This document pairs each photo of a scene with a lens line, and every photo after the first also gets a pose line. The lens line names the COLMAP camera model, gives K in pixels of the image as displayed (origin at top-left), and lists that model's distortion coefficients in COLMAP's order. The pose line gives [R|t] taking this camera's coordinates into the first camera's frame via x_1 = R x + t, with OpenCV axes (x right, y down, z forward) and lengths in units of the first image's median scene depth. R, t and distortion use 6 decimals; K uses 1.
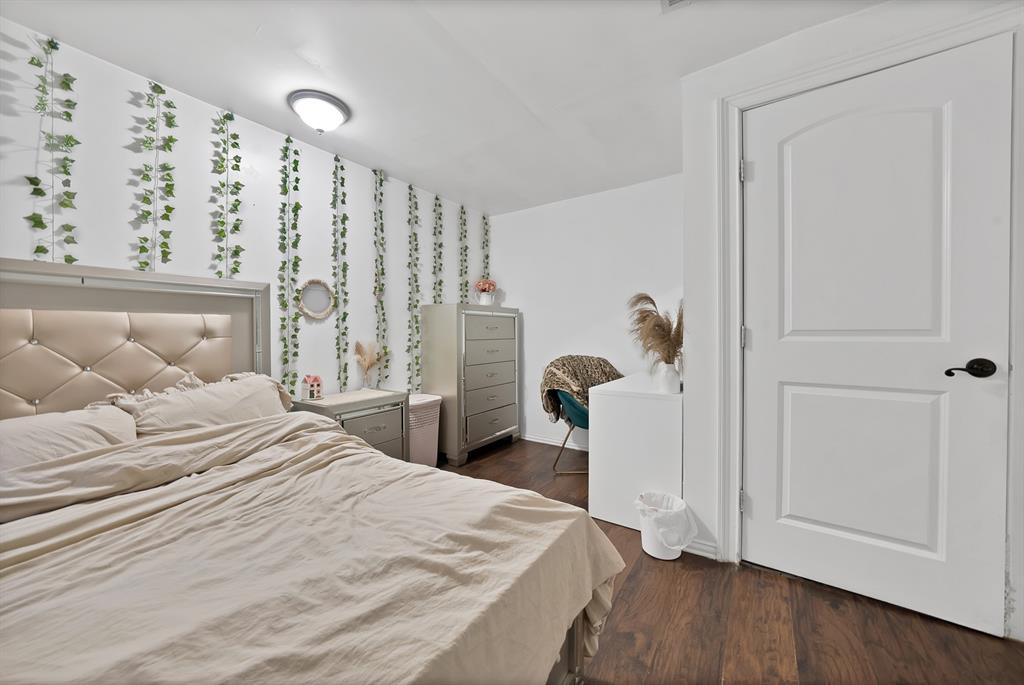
lens RADIAL K [[363.2, 0, 505.1], [0, 363.2, 338.6], [0, 0, 1]] dist [-0.019543, 0.003753]
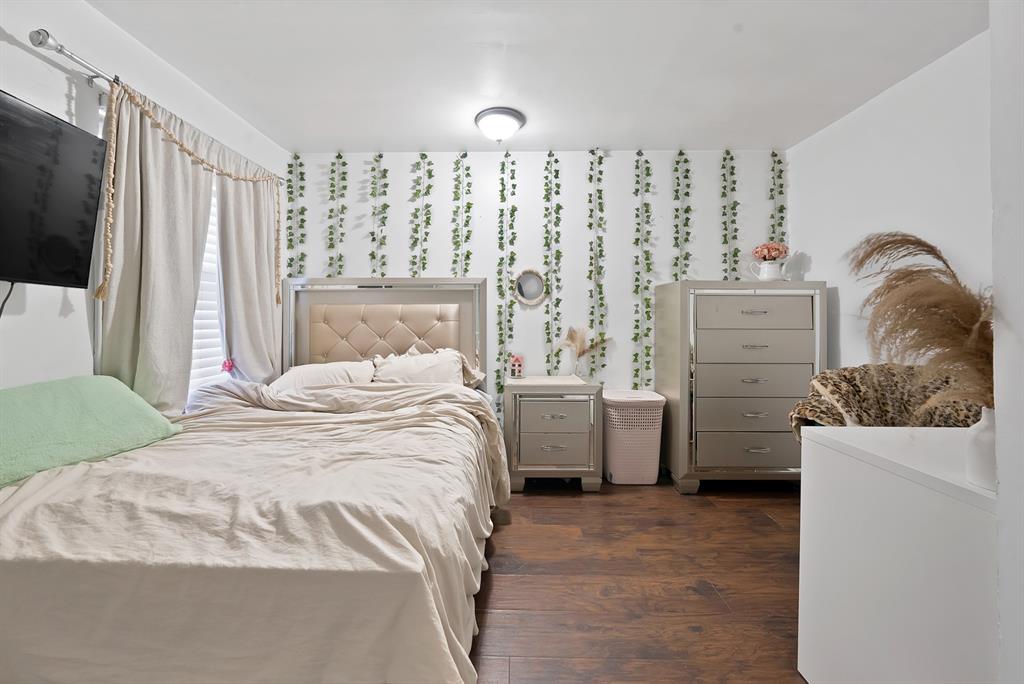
lens RADIAL K [[363.2, 0, 471.0], [0, 363.2, 312.9], [0, 0, 1]] dist [-0.019543, 0.003753]
pose [[0.563771, -0.002882, -0.825926, 0.308008], [-0.019360, 0.999673, -0.016703, -0.010035], [0.825705, 0.025406, 0.563530, 0.237349]]
